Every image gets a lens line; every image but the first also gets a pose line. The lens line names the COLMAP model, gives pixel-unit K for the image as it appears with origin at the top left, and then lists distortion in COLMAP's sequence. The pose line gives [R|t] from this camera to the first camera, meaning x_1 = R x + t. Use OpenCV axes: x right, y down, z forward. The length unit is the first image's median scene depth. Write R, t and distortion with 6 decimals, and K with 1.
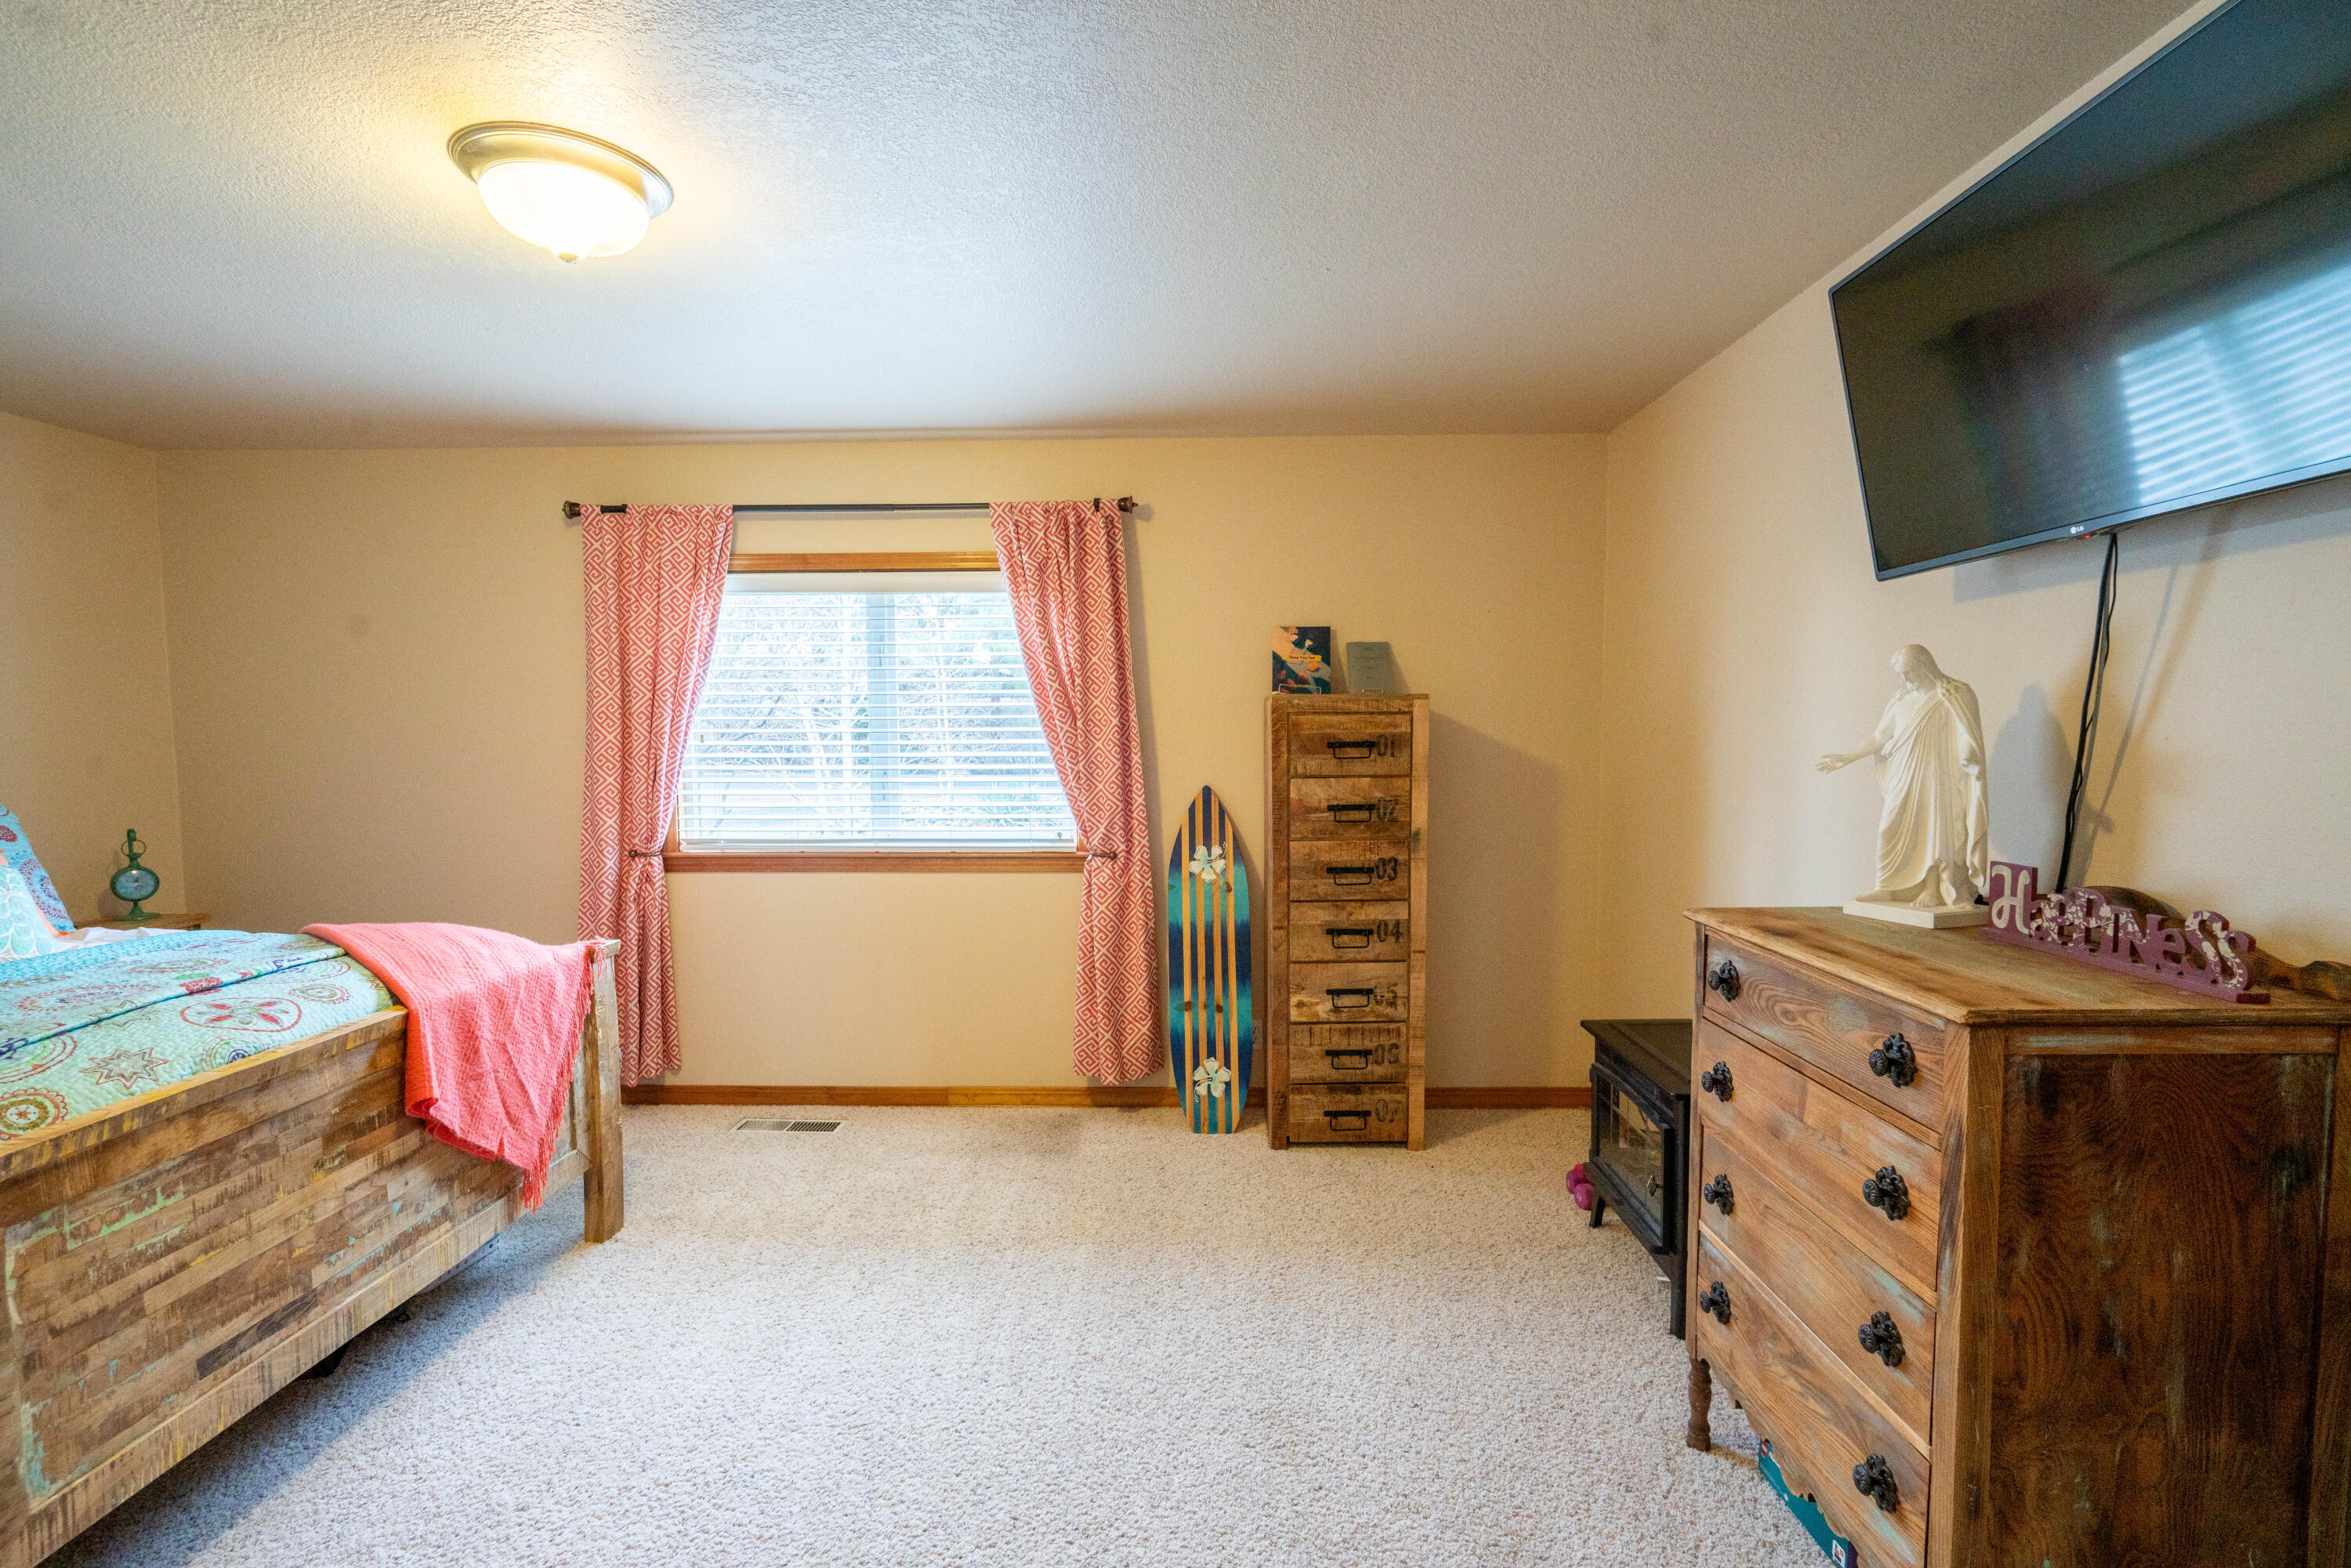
lens RADIAL K [[1064.9, 0, 1172.9], [0, 1064.9, 792.9], [0, 0, 1]] dist [-0.005883, -0.000110]
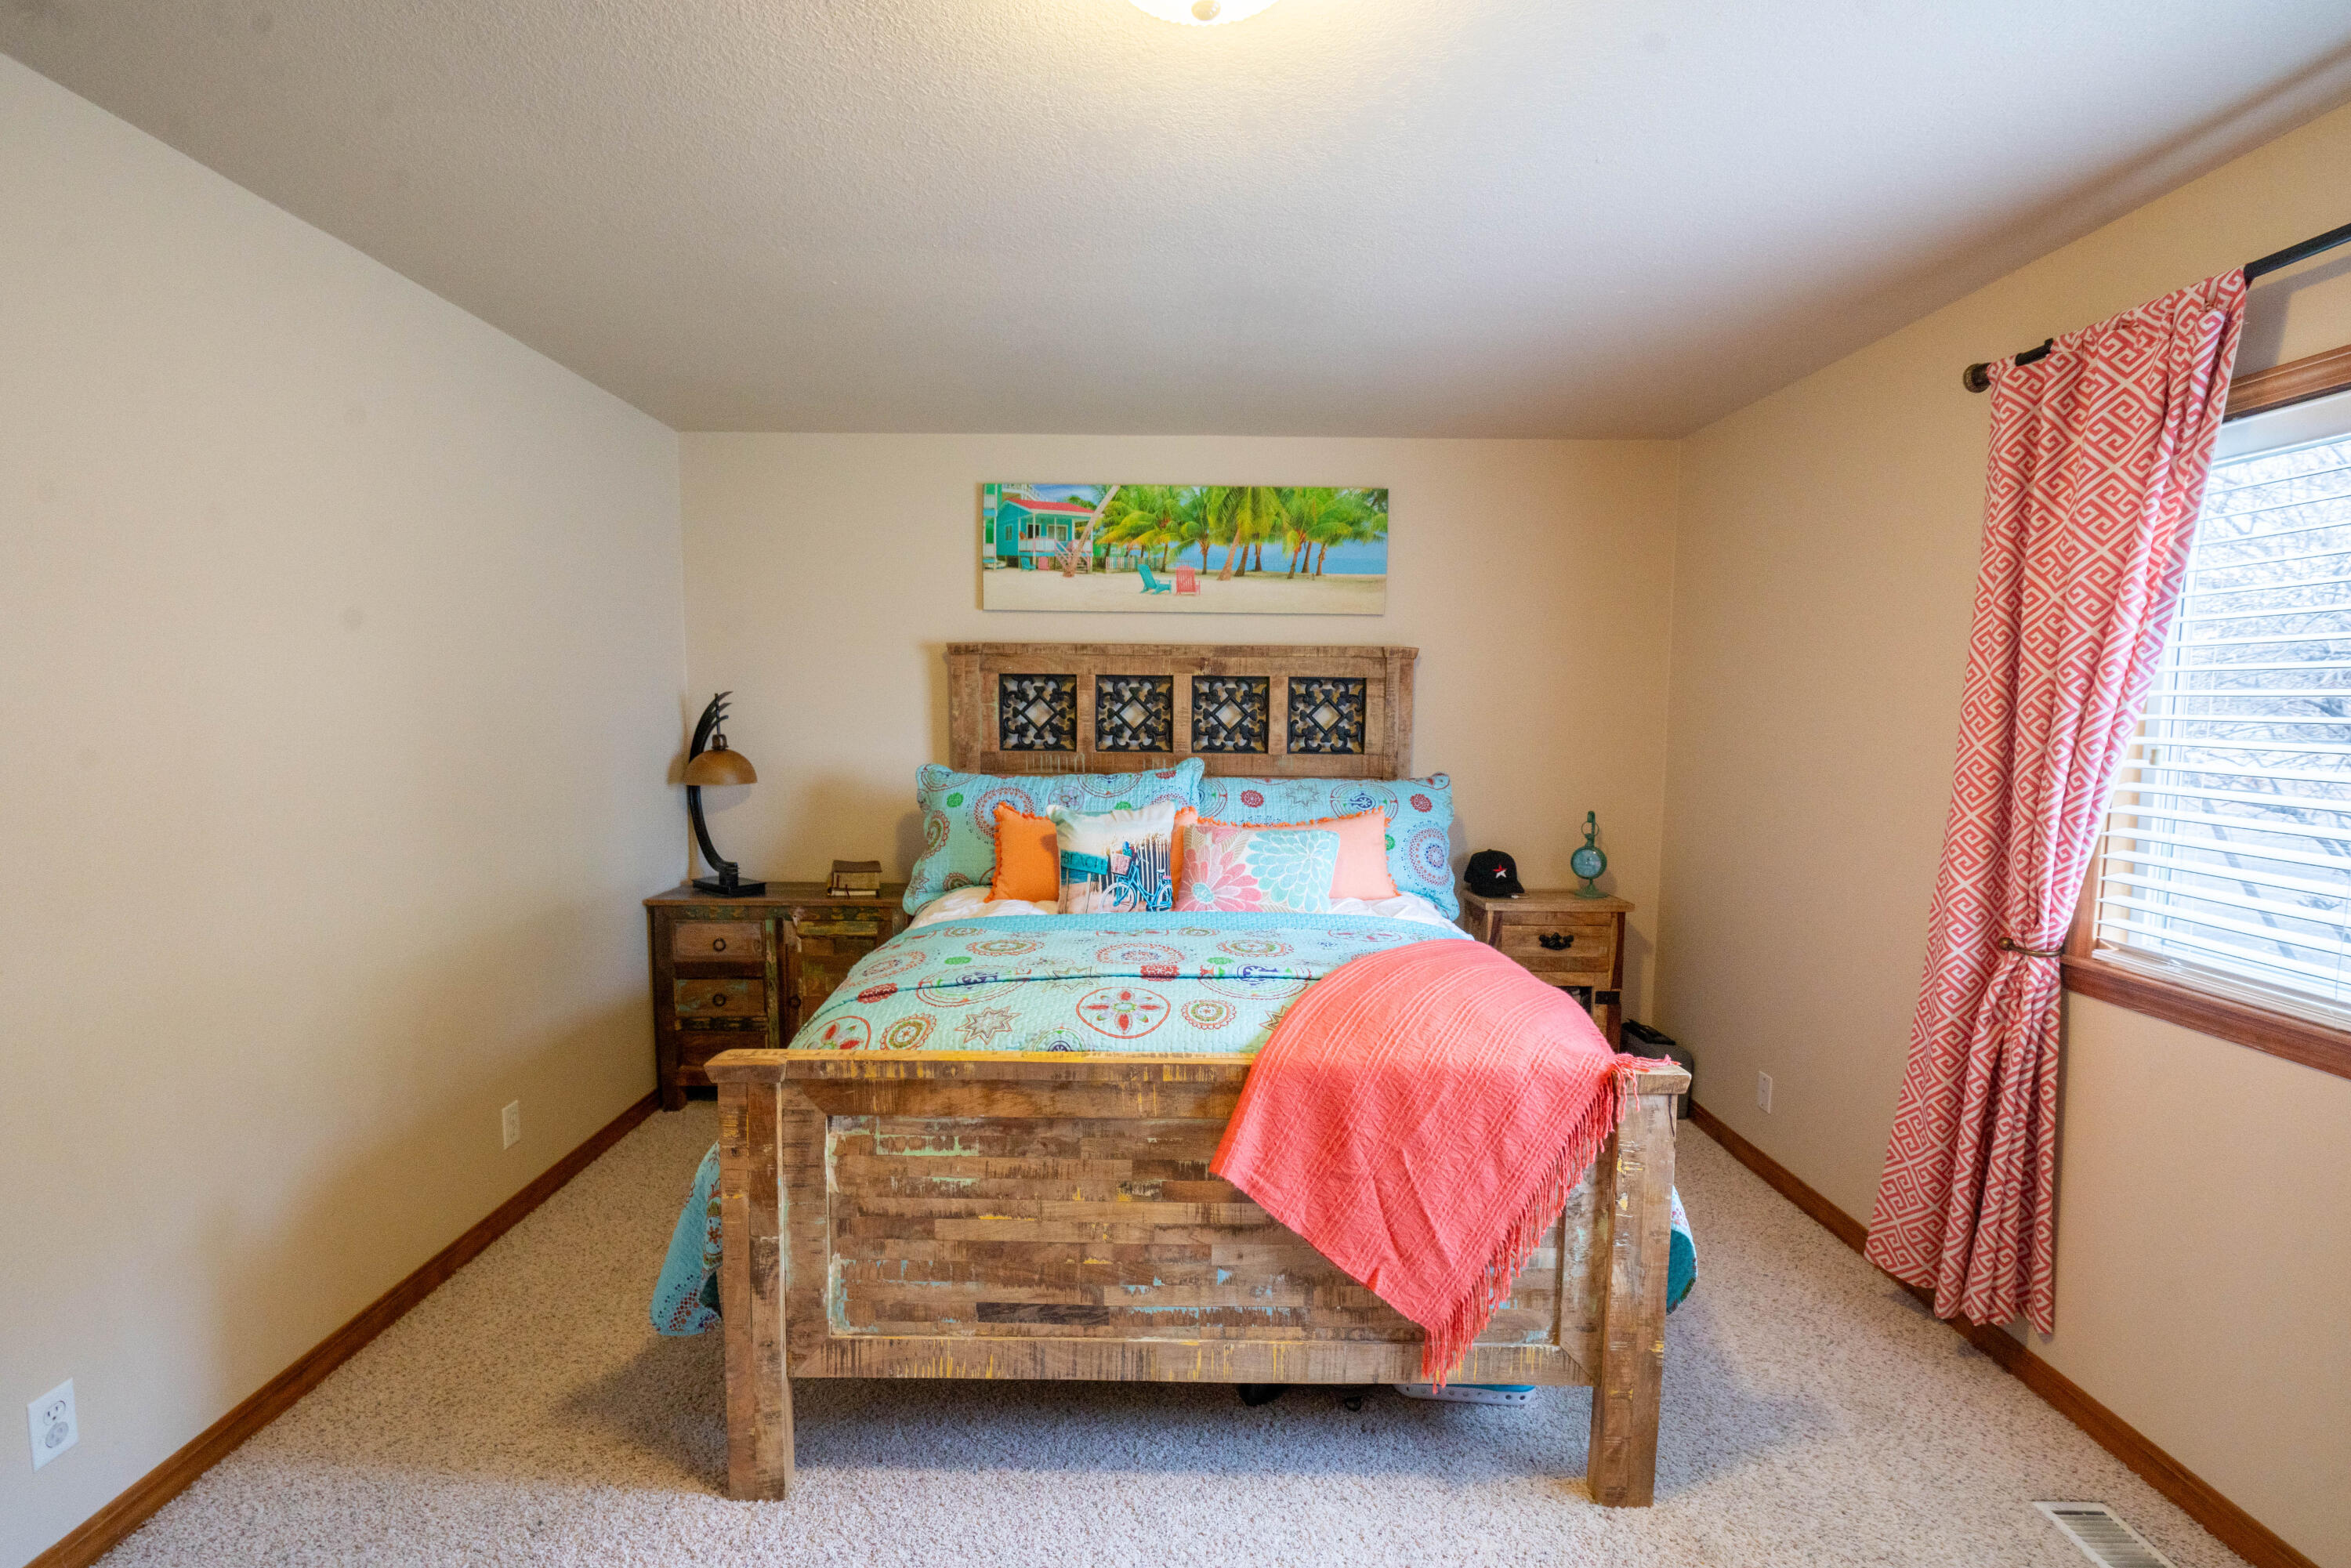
lens RADIAL K [[1064.9, 0, 1172.9], [0, 1064.9, 792.9], [0, 0, 1]] dist [-0.005883, -0.000110]
pose [[0.023421, 0.093090, -0.995382, 0.112663], [-0.069114, 0.993424, 0.091281, -0.088854], [0.997334, 0.066657, 0.029701, 0.956074]]
